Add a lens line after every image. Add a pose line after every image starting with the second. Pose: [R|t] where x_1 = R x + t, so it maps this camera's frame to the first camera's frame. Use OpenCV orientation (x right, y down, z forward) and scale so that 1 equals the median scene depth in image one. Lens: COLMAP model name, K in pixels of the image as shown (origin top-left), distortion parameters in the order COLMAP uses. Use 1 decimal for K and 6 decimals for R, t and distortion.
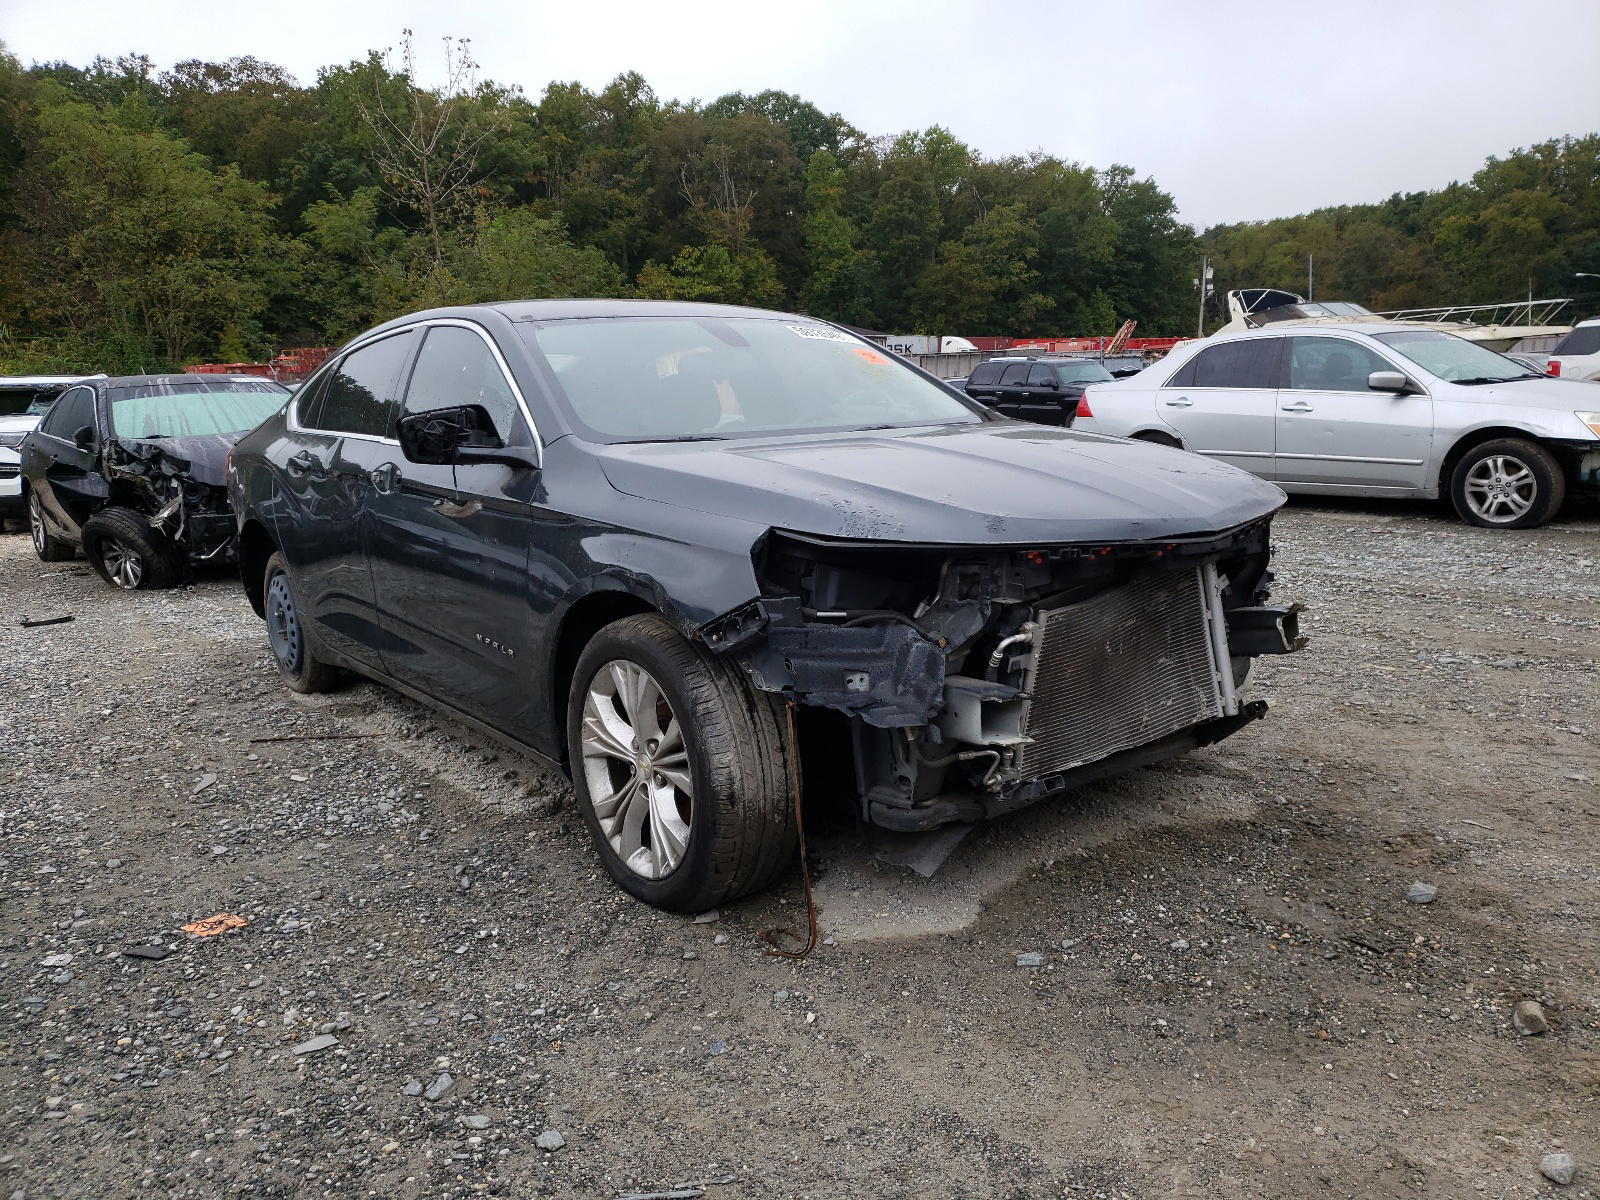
lens RADIAL K [[1240.0, 0, 800.0], [0, 1240.0, 600.0], [0, 0, 1]] dist [0.004105, 0.003282]
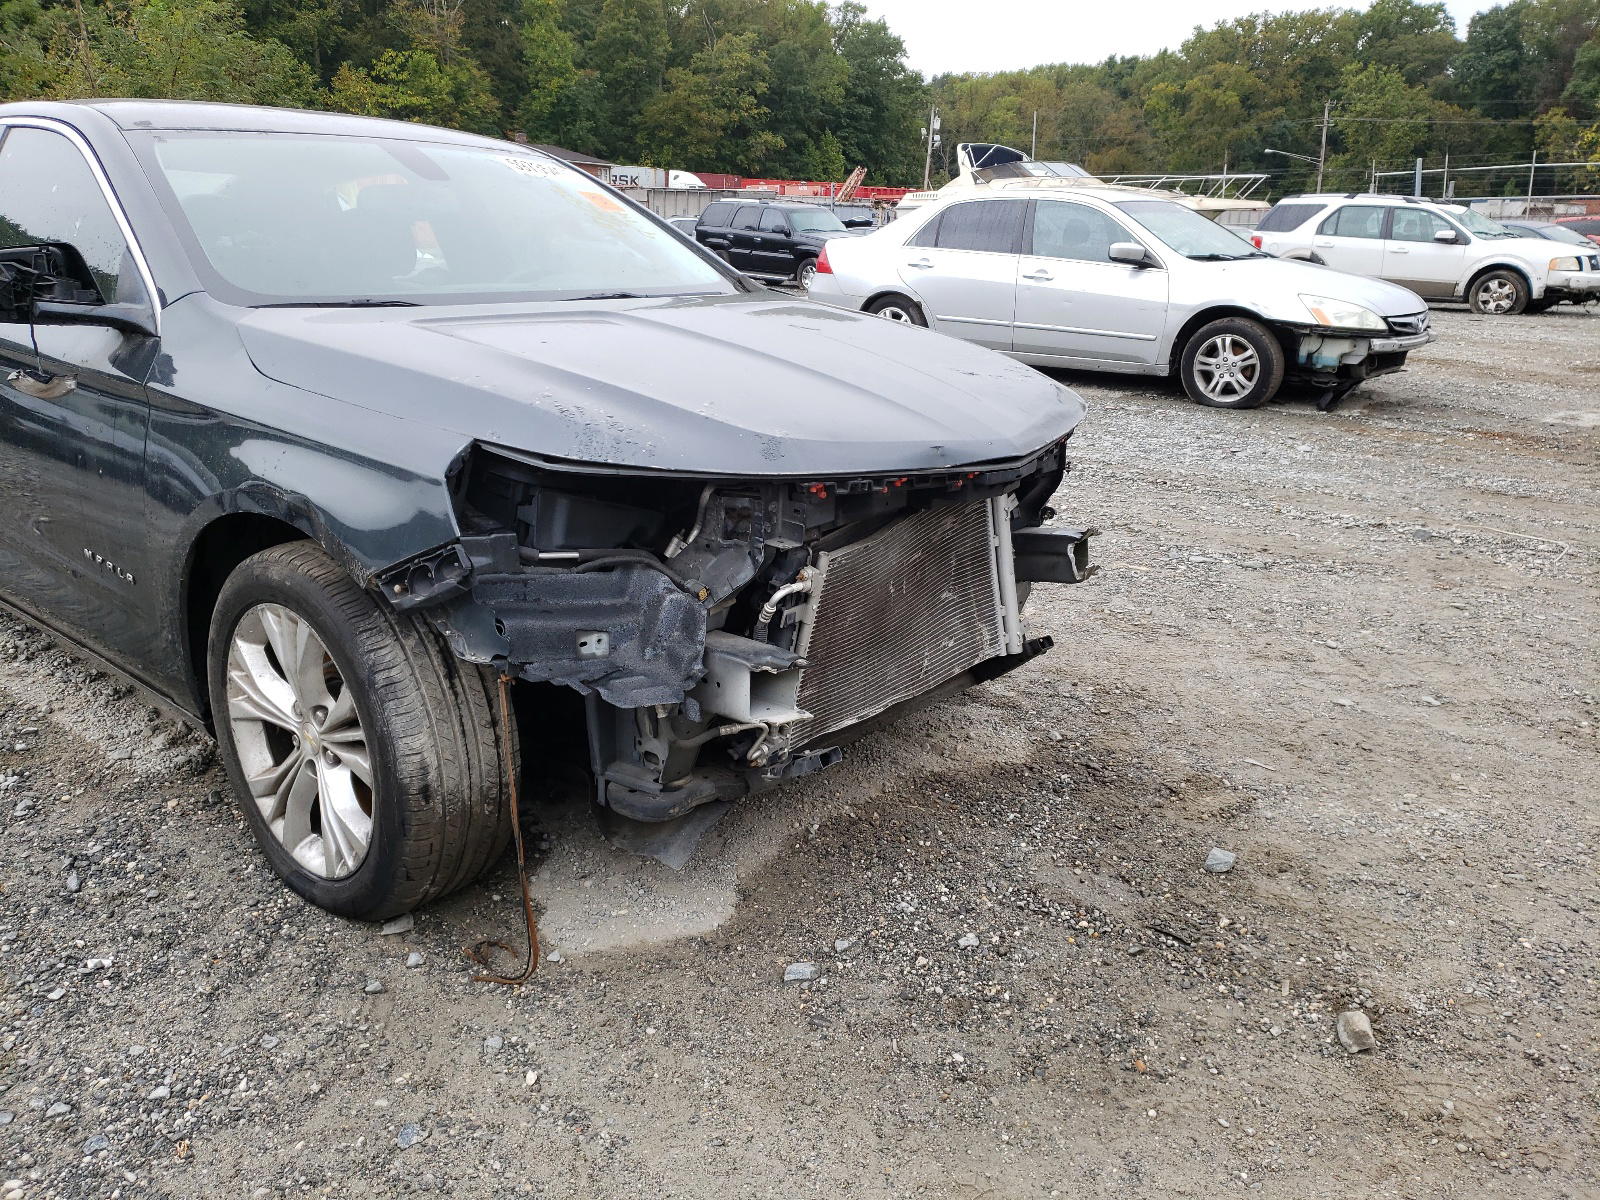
lens RADIAL K [[1240.0, 0, 800.0], [0, 1240.0, 600.0], [0, 0, 1]] dist [0.004105, 0.003282]
pose [[0.975900, -0.010357, 0.217971, 0.005006], [-0.016751, 0.992370, 0.122152, -0.050590], [-0.217573, -0.122859, 0.968281, 0.182985]]
